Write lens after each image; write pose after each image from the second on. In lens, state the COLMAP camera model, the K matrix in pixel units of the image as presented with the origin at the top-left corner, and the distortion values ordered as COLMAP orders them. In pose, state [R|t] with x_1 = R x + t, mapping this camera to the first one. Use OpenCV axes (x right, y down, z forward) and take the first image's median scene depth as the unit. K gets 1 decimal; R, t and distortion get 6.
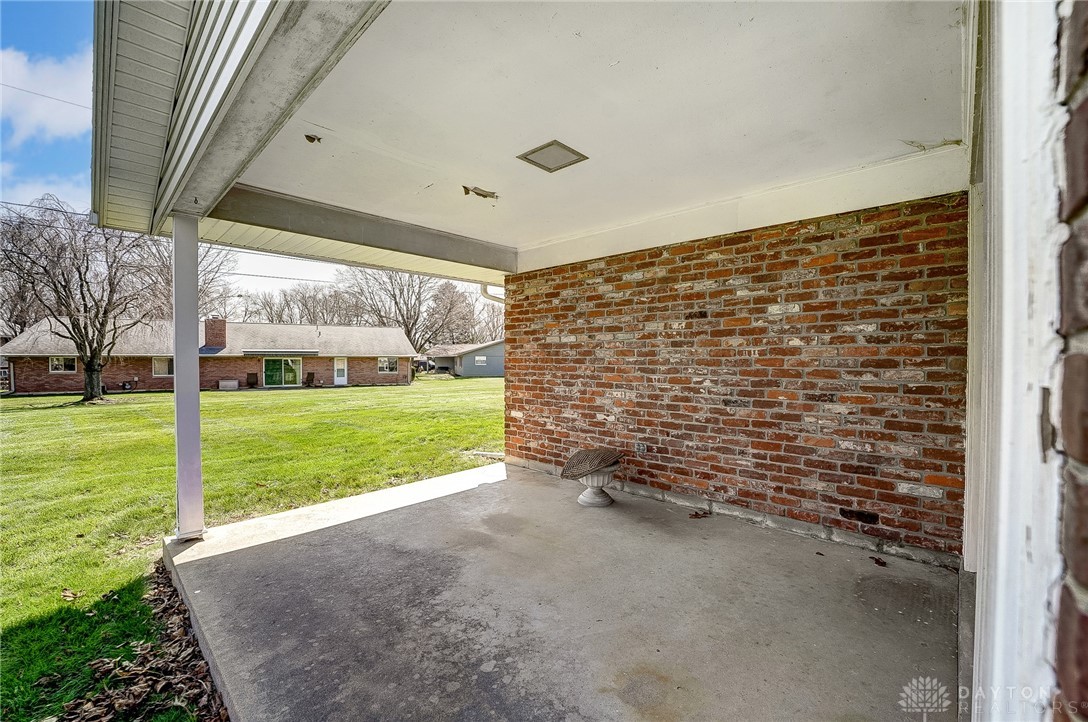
lens RADIAL K [[450.4, 0, 548.0], [0, 450.4, 368.4], [0, 0, 1]] dist [-0.003375, -0.000672]
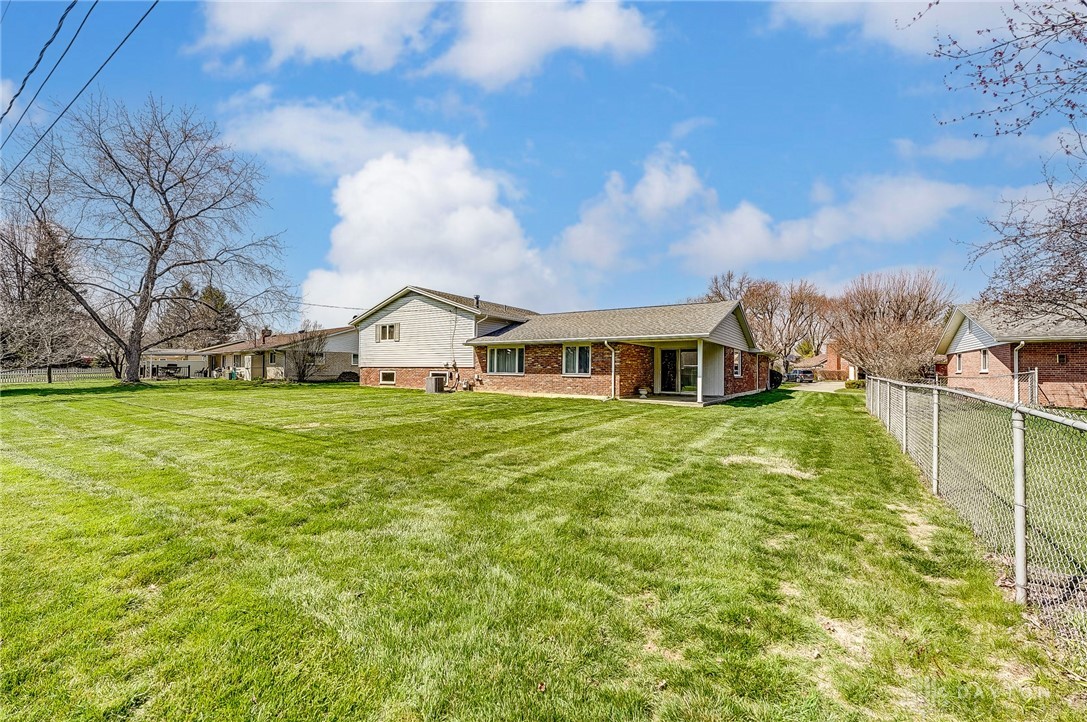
lens RADIAL K [[450.0, 0, 547.5], [0, 450.0, 368.4], [0, 0, 1]] dist [-0.003375, -0.000672]
pose [[-0.185274, 0.003186, 0.982682, -3.614536], [0.011228, 0.999936, -0.001125, -0.015993], [-0.982623, 0.010825, -0.185298, 2.379709]]
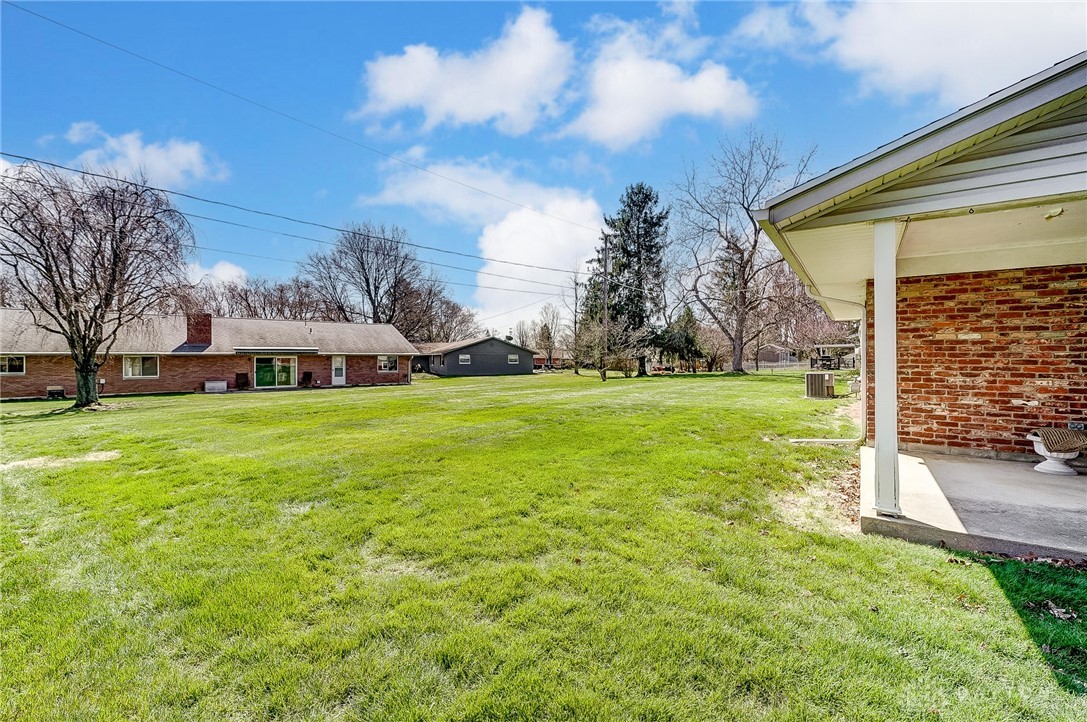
lens RADIAL K [[452.6, 0, 543.5], [0, 452.6, 361.0], [0, 0, 1]] dist [0.000491, -0.000099]
pose [[0.986727, -0.003237, 0.162354, -1.200051], [0.005447, 0.999898, -0.013166, 0.007596], [-0.162295, 0.013875, 0.986645, 0.024675]]
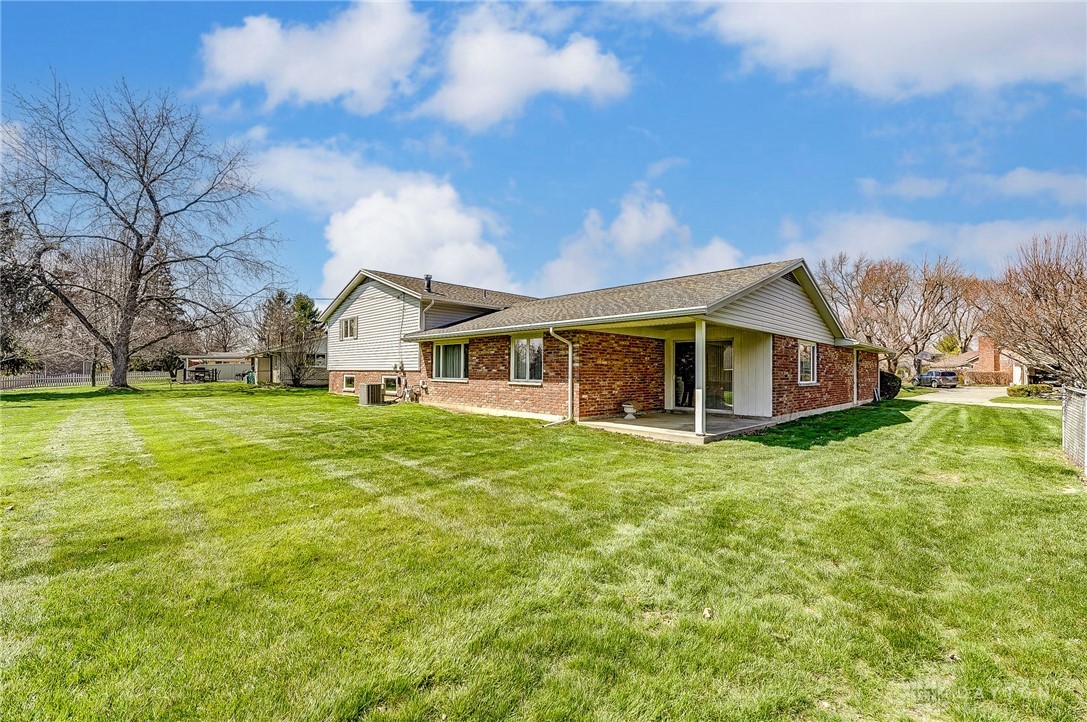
lens RADIAL K [[450.0, 0, 547.5], [0, 450.0, 368.4], [0, 0, 1]] dist [-0.003375, -0.000672]
pose [[0.024914, 0.006671, 0.999667, -2.393044], [0.014366, 0.999872, -0.007031, -0.019338], [-0.999586, 0.014537, 0.024815, 1.222540]]
